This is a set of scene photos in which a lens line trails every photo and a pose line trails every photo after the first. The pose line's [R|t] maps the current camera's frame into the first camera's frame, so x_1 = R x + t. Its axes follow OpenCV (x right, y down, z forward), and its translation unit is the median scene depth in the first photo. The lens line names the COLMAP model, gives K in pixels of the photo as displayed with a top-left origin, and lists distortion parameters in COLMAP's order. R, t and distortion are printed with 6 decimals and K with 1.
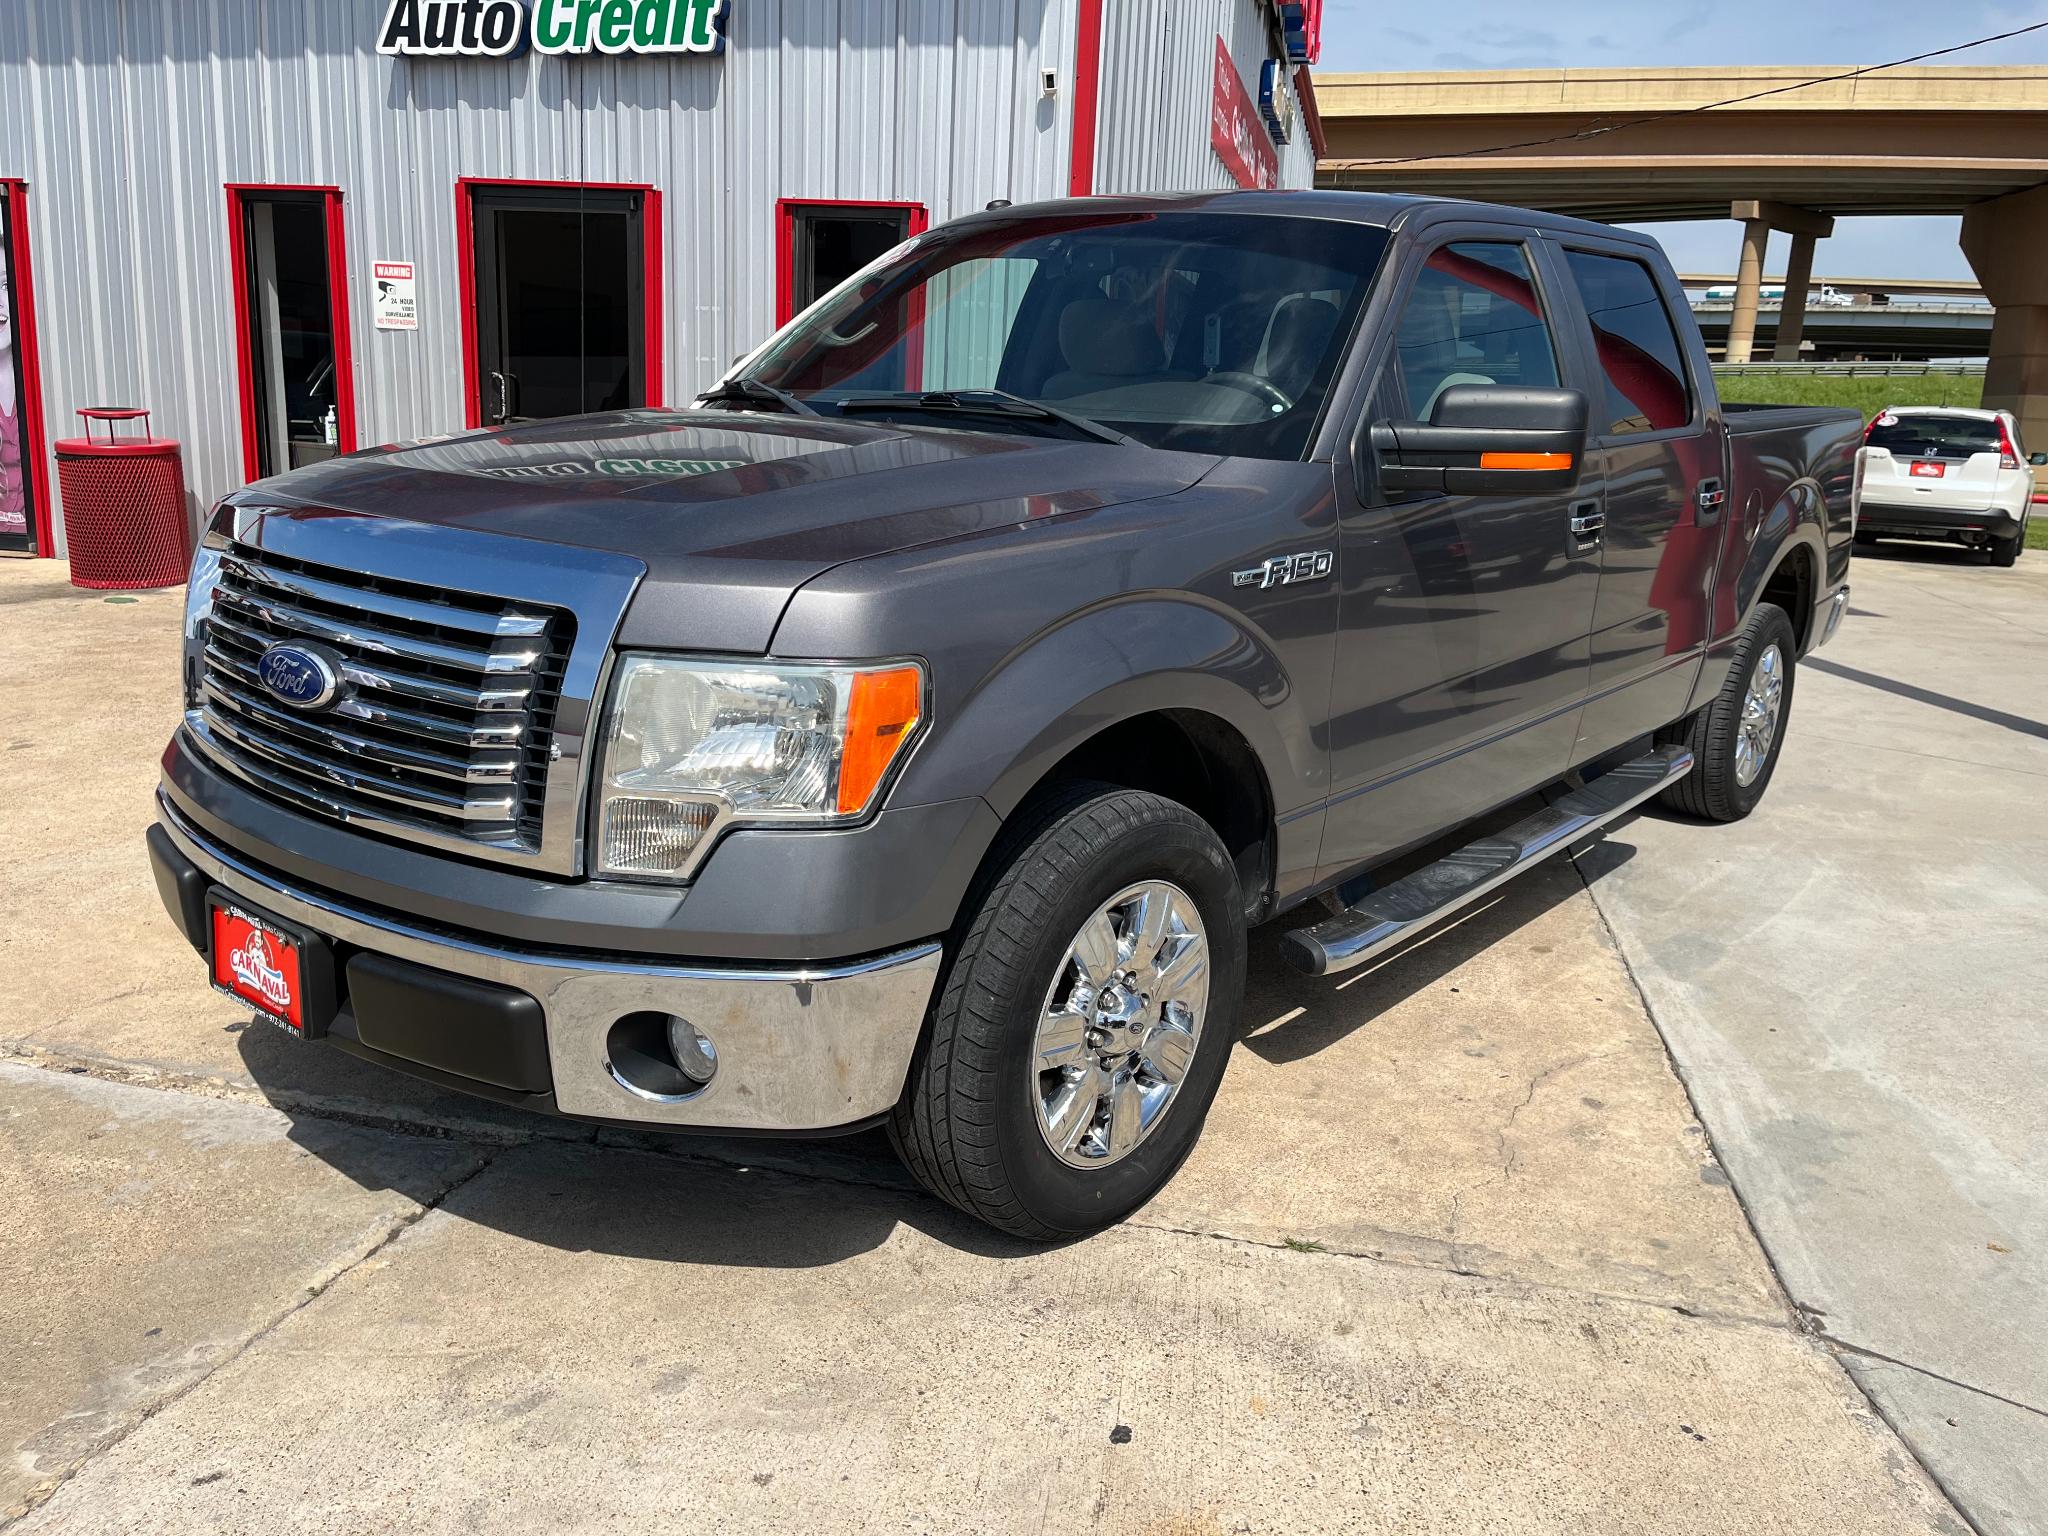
lens RADIAL K [[1661.4, 0, 1024.0], [0, 1661.4, 768.0], [0, 0, 1]] dist [0.123340, -0.194522]
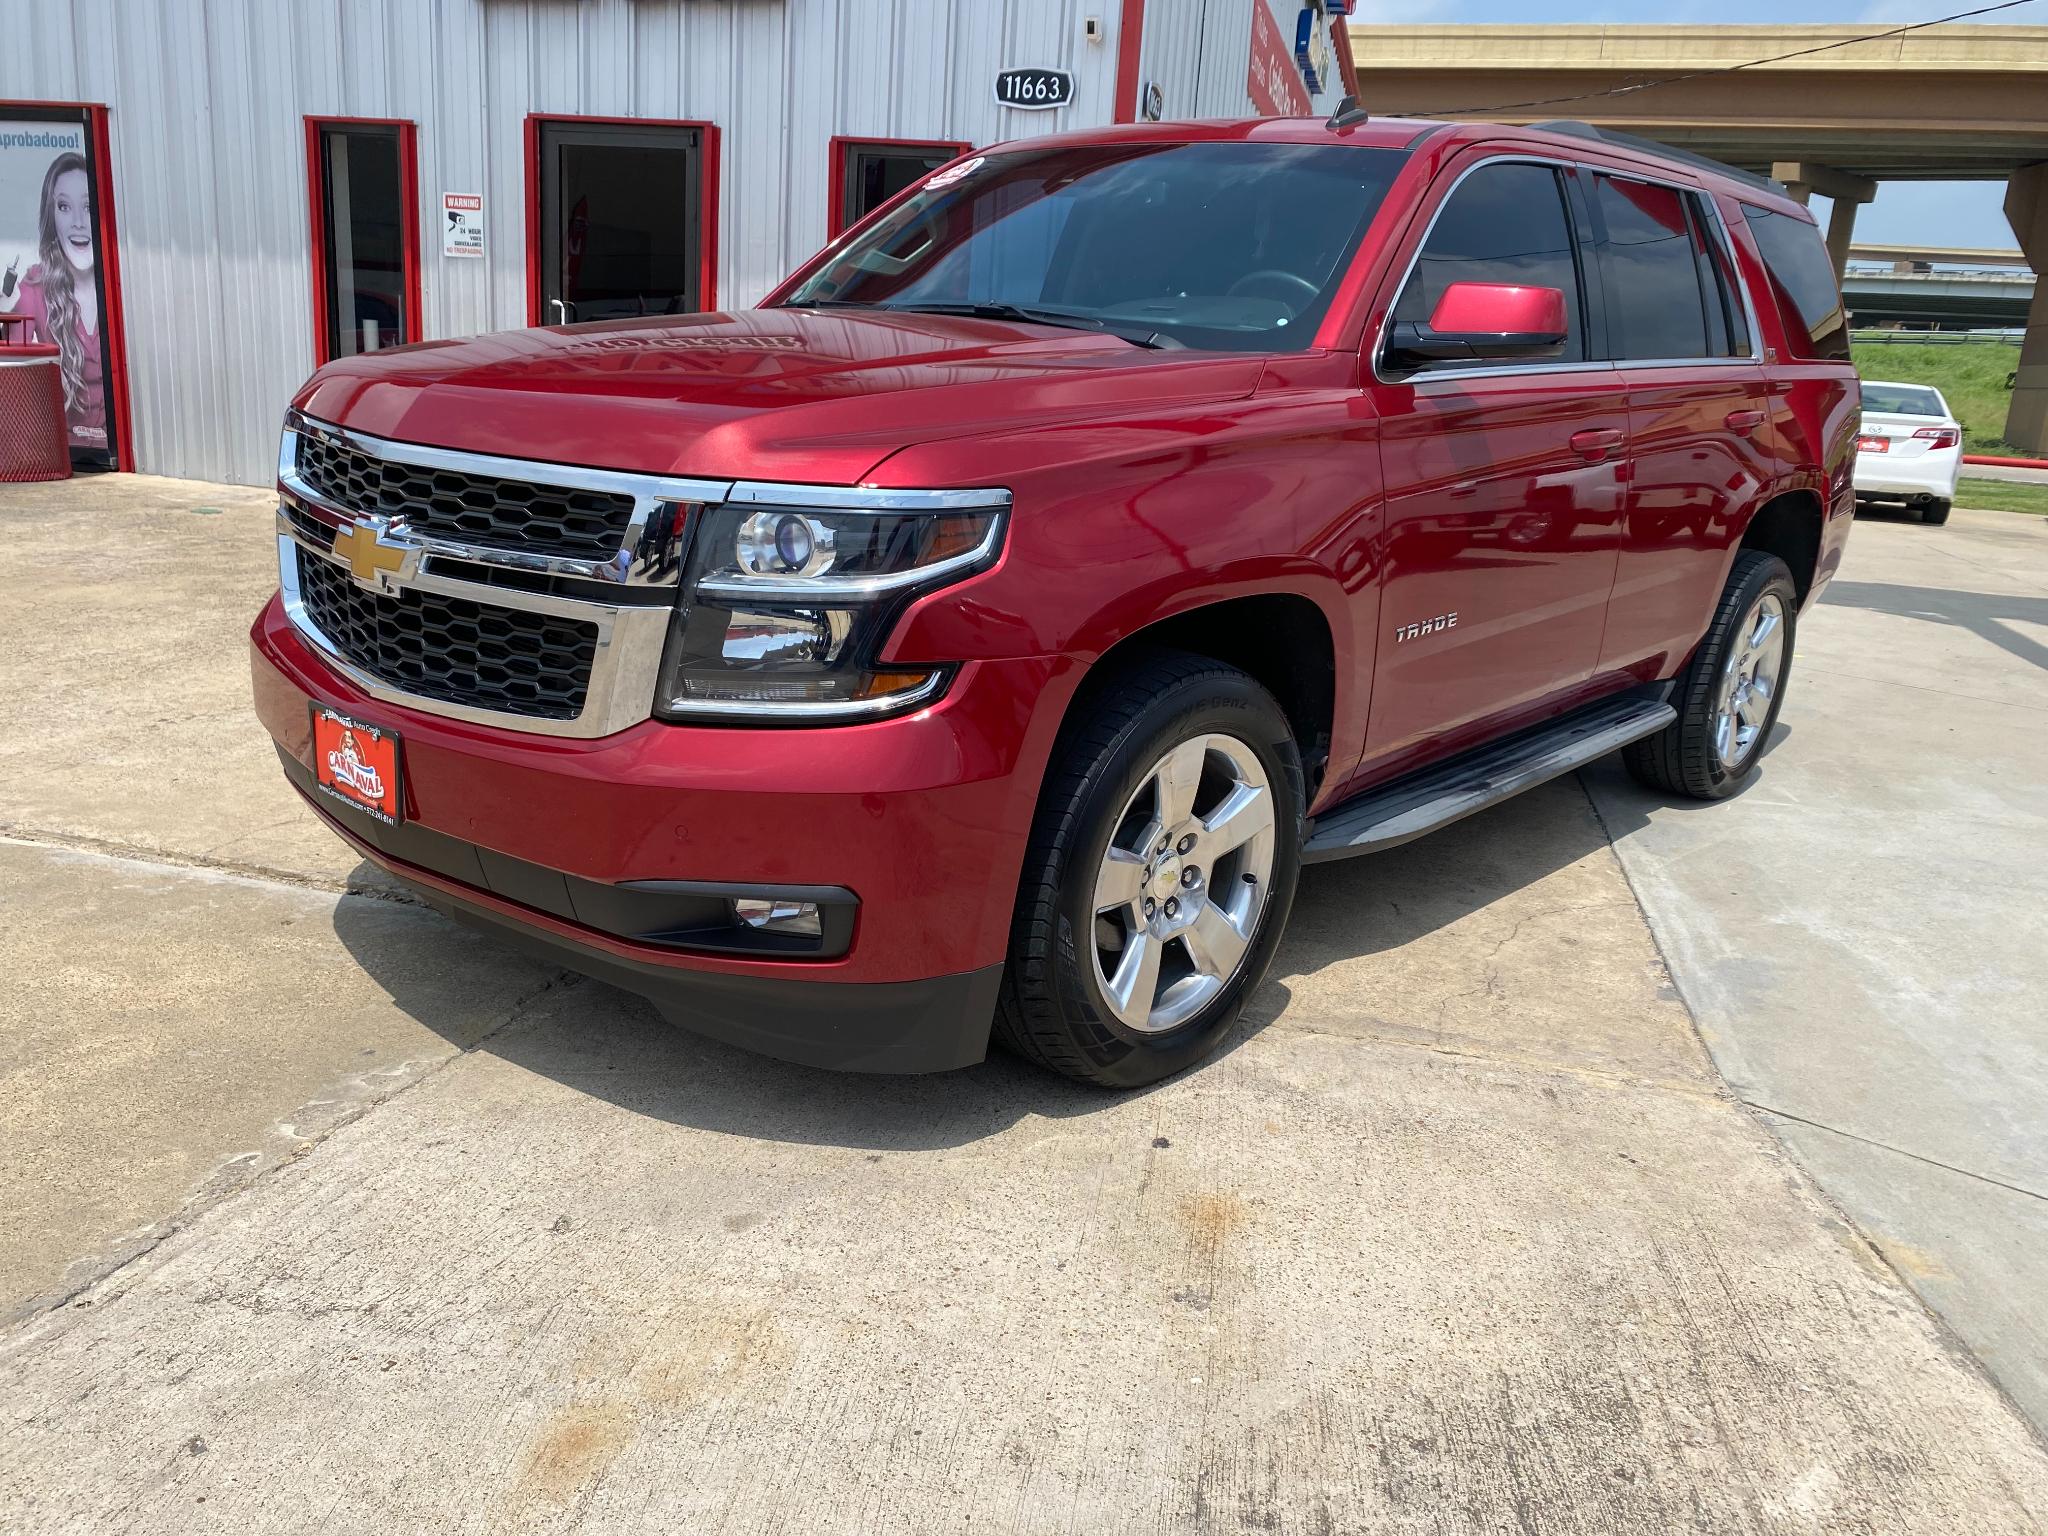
lens RADIAL K [[1692.0, 0, 1003.4], [0, 1692.0, 762.6], [0, 0, 1]] dist [0.008812, -0.017711]
pose [[0.999486, 0.025213, -0.019801, -0.025325], [-0.024732, 0.999402, 0.024172, 0.057520], [0.020399, -0.023670, 0.999512, -0.147310]]
